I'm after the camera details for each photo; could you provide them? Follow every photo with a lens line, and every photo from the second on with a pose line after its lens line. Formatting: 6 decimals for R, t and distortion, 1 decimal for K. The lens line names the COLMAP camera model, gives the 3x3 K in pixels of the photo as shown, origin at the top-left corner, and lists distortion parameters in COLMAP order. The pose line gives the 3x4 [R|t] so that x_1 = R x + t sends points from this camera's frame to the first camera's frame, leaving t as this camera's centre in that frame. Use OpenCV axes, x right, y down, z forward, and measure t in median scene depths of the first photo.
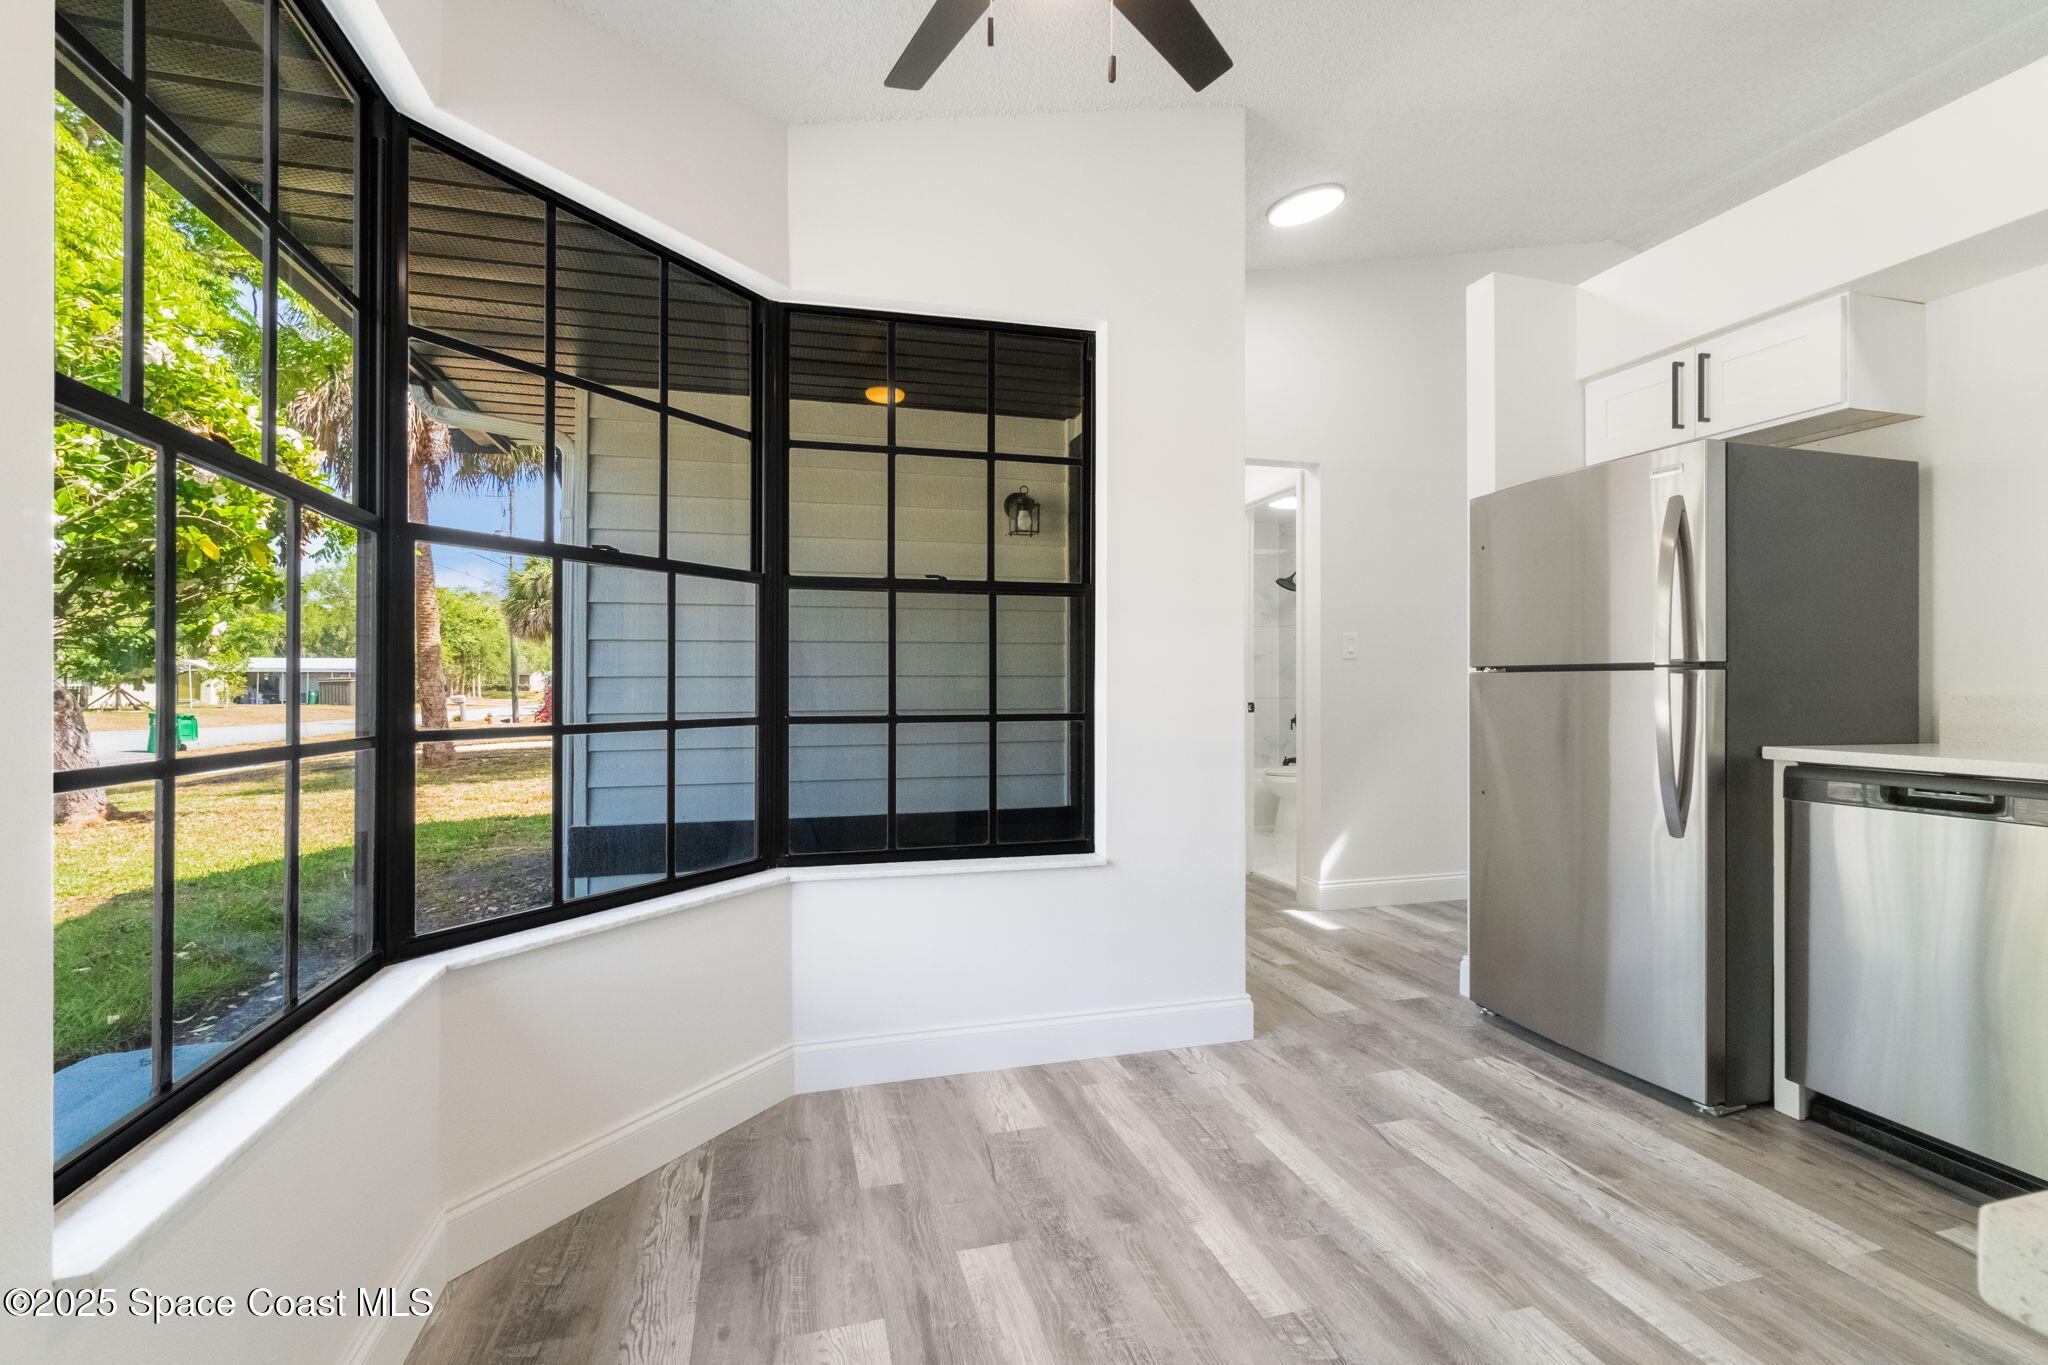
lens RADIAL K [[885.7, 0, 999.1], [0, 885.7, 679.2], [0, 0, 1]] dist [-0.001579, 0.000064]
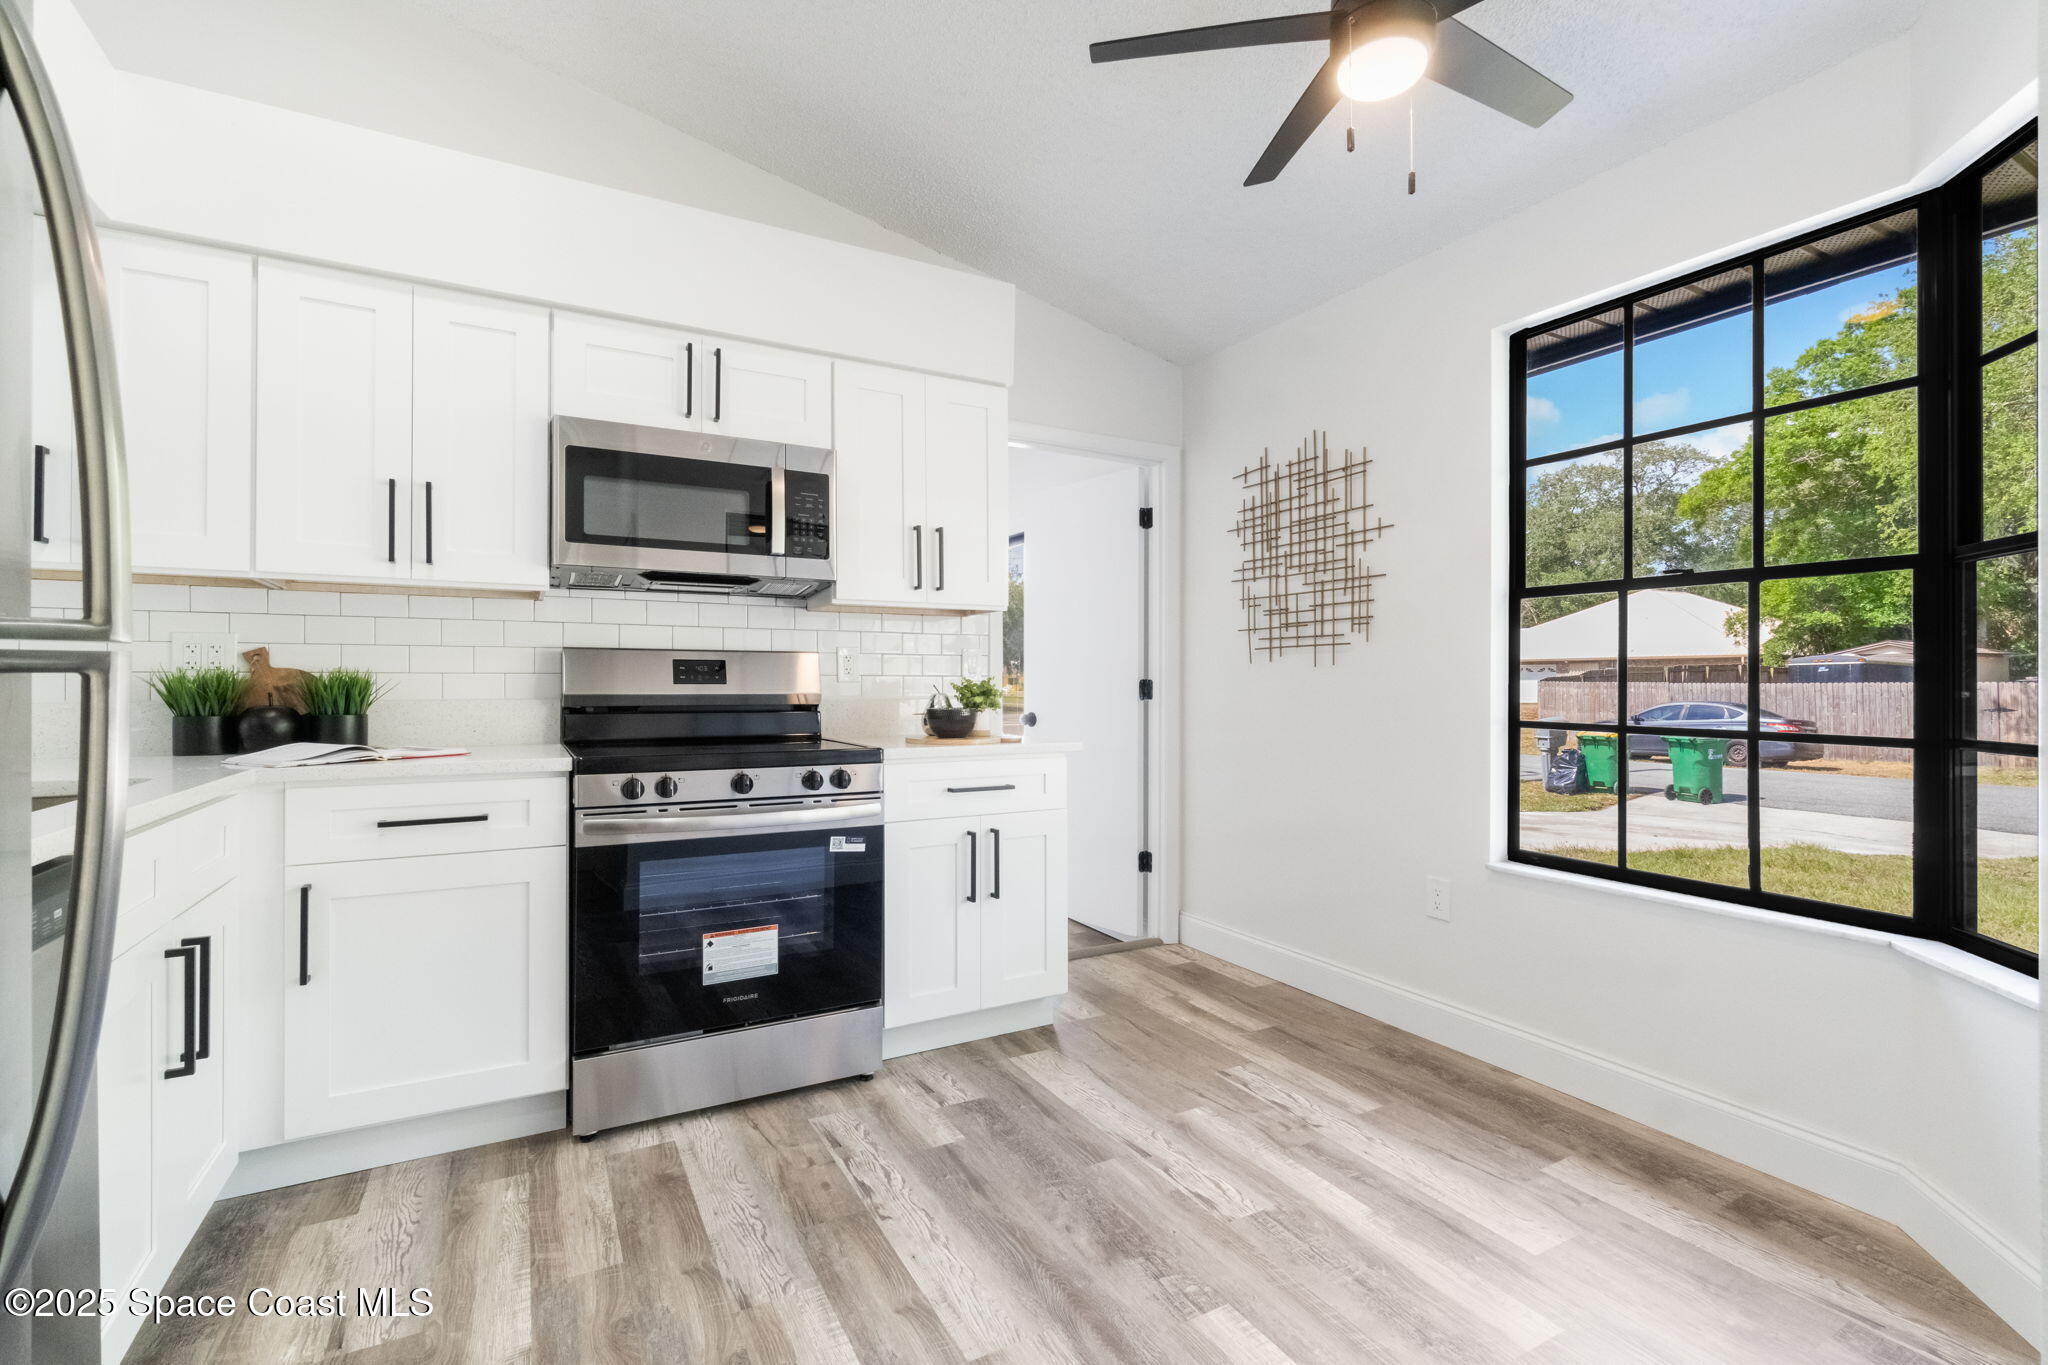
lens RADIAL K [[931.2, 0, 1012.6], [0, 931.2, 684.4], [0, 0, 1]] dist [-0.004220, -0.000053]
pose [[-0.967720, -0.003282, -0.252007, 0.531792], [-0.000696, 0.999946, -0.010349, 0.004418], [0.252027, -0.009840, -0.967670, 1.294153]]
